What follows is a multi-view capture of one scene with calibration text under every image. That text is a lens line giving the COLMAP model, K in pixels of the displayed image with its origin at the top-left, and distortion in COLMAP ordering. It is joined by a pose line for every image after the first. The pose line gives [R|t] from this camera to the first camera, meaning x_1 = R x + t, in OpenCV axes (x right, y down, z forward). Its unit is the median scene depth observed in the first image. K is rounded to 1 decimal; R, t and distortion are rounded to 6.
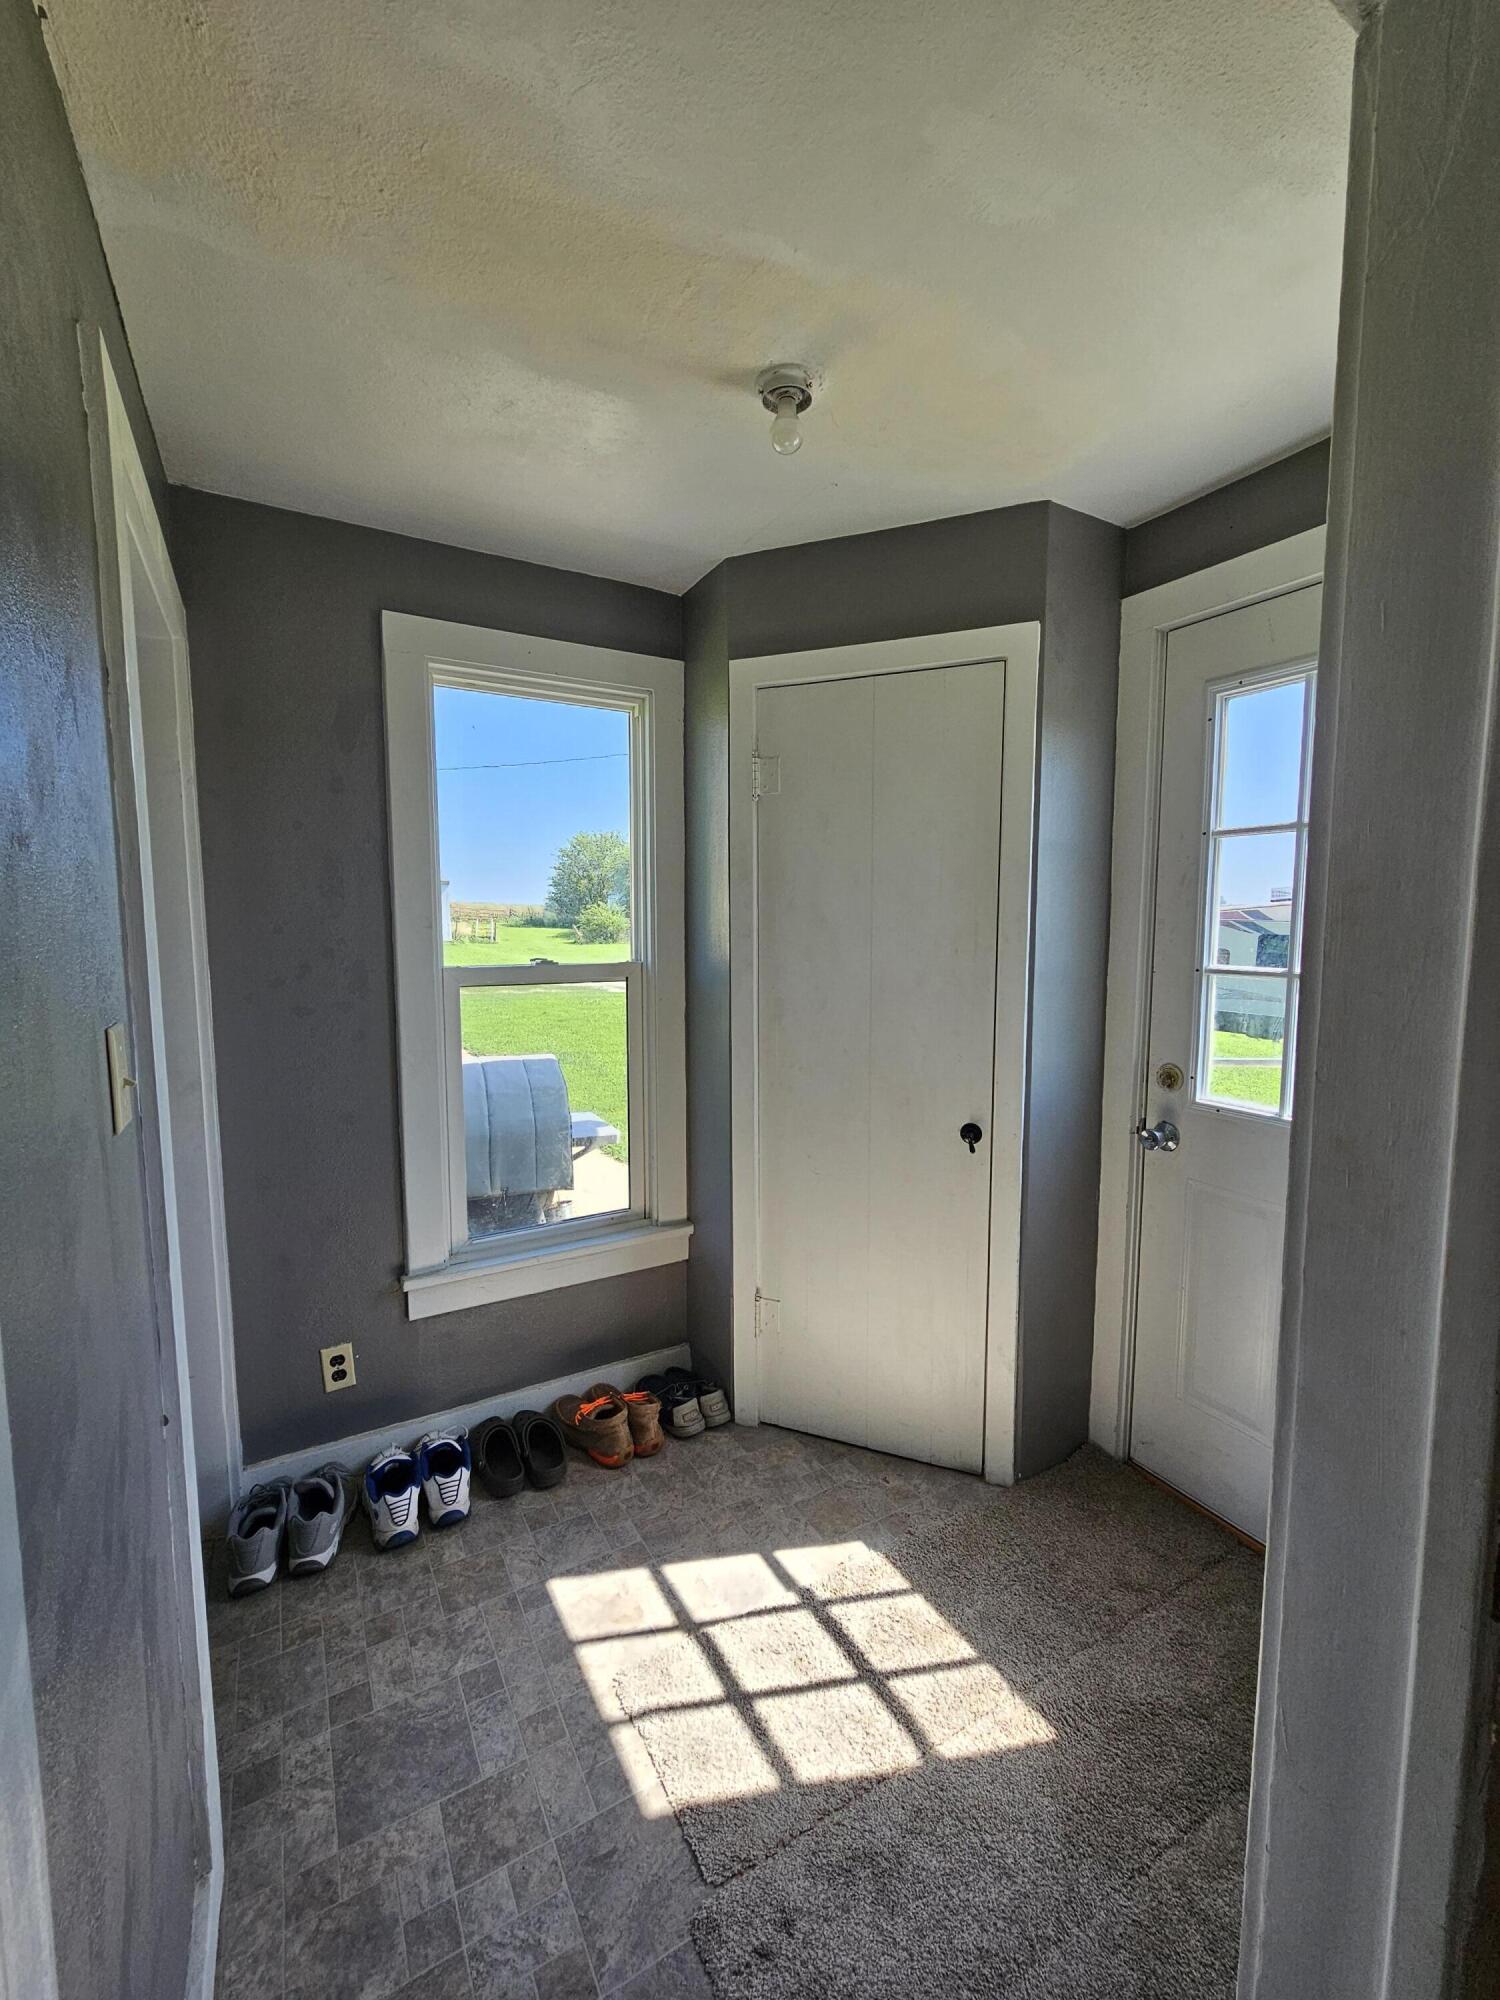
lens RADIAL K [[817.3, 0, 749.3], [0, 817.3, 1001.3], [0, 0, 1]] dist [-0.000943, 0.000259]
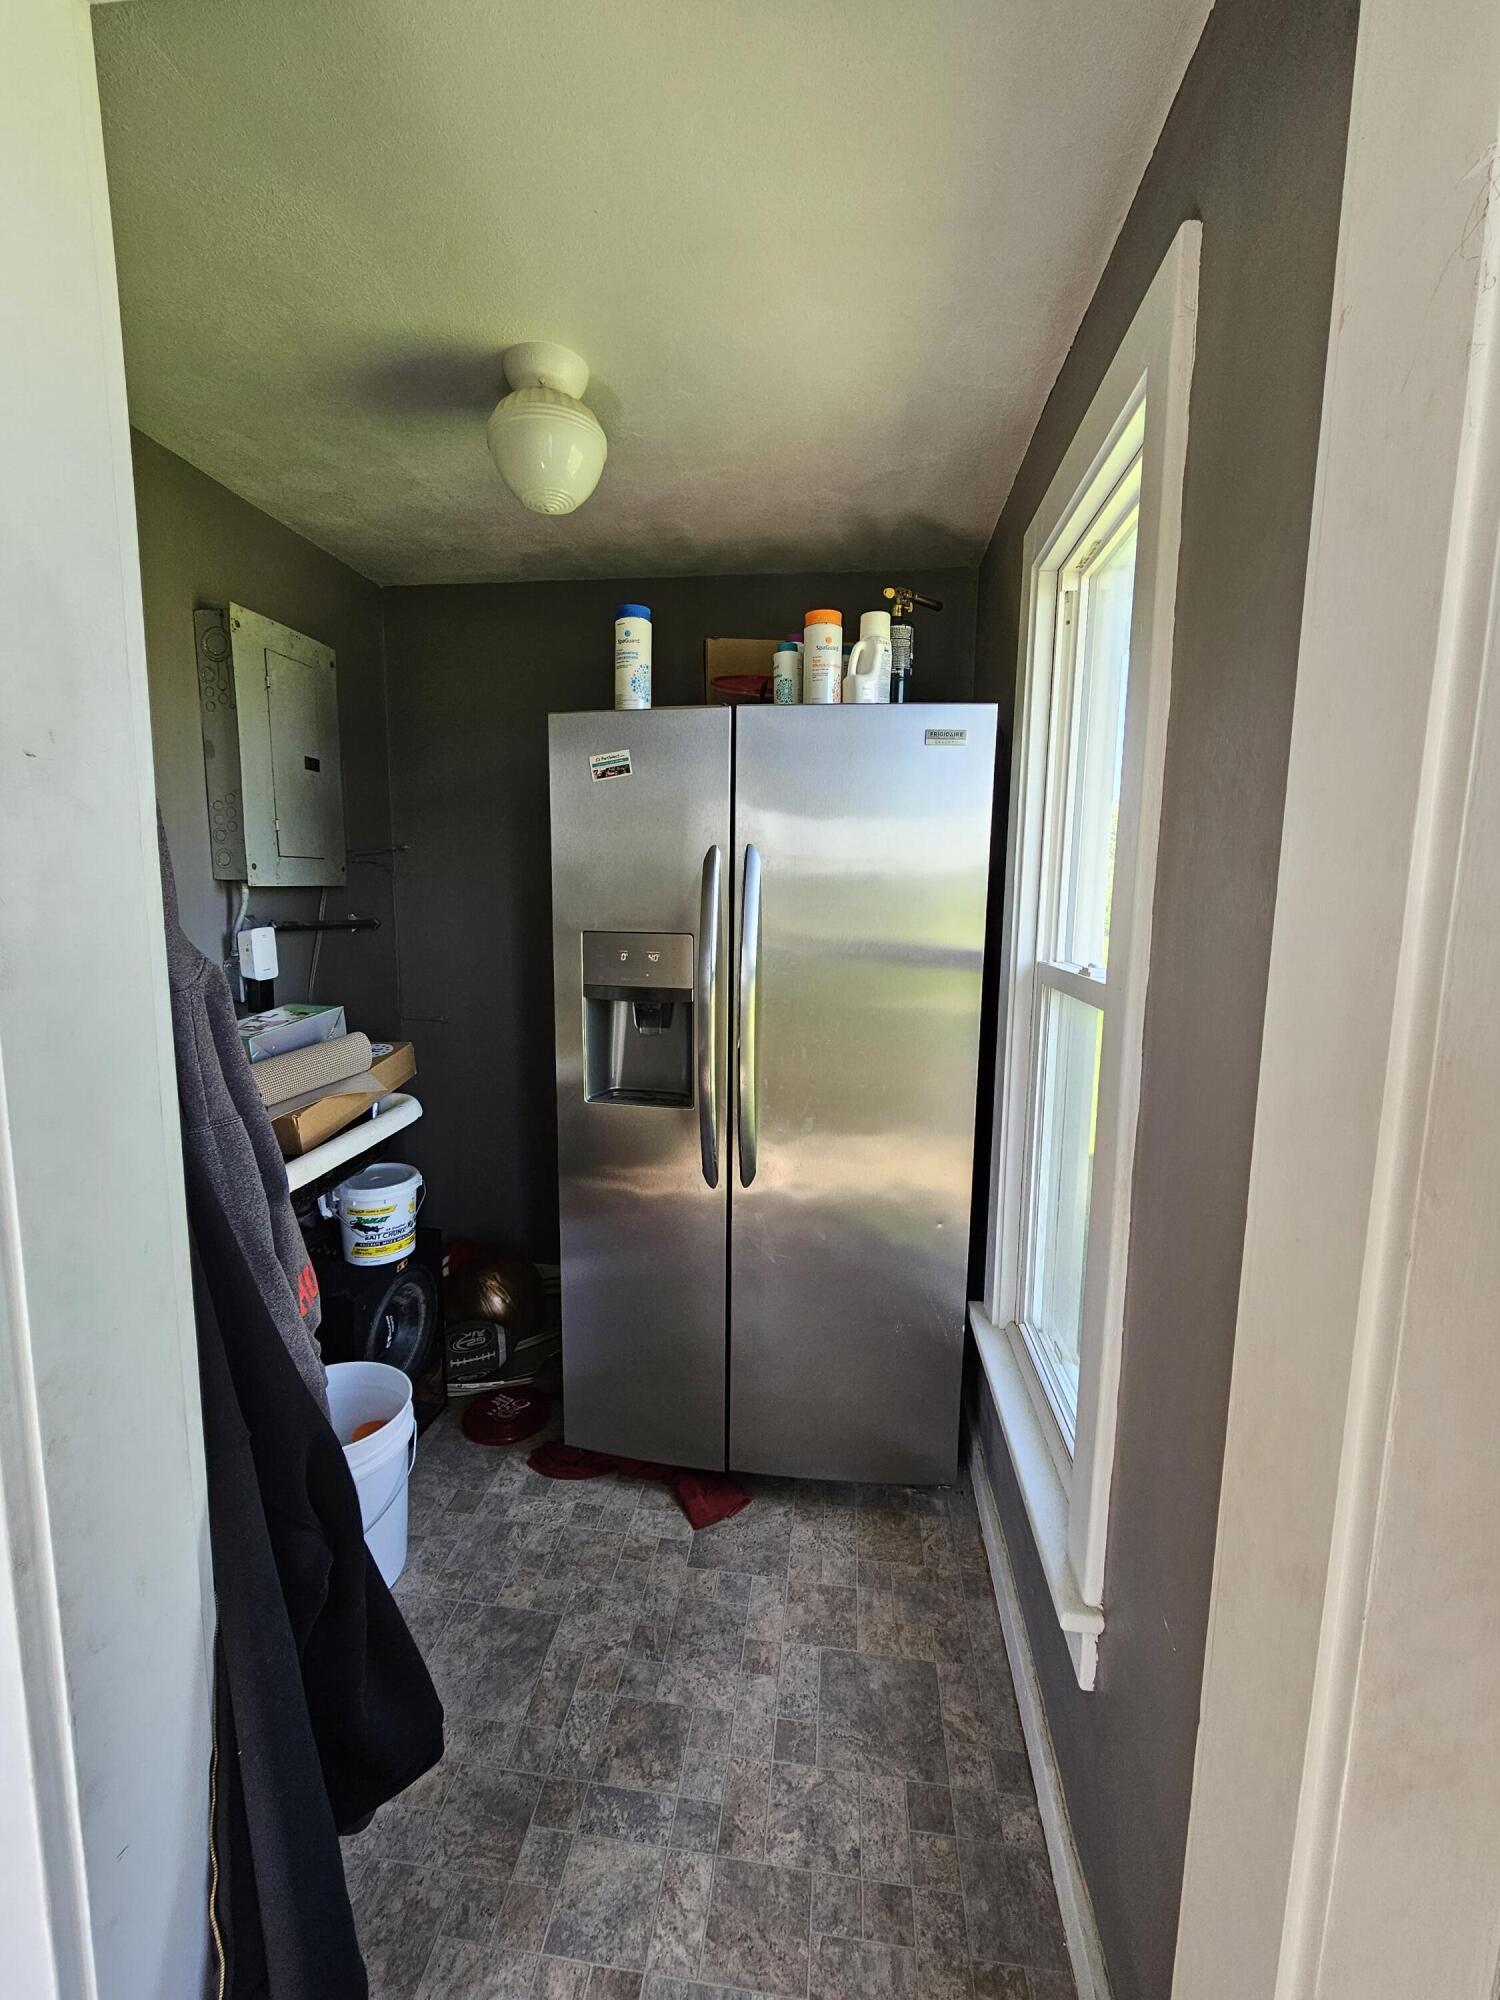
lens RADIAL K [[817.3, 0, 749.2], [0, 817.3, 996.8], [0, 0, 1]] dist [-0.000943, 0.000259]
pose [[-0.799760, -0.093097, 0.593057, -0.796899], [0.038312, 0.977973, 0.205187, -0.168555], [-0.599096, 0.186821, -0.778577, 1.689767]]
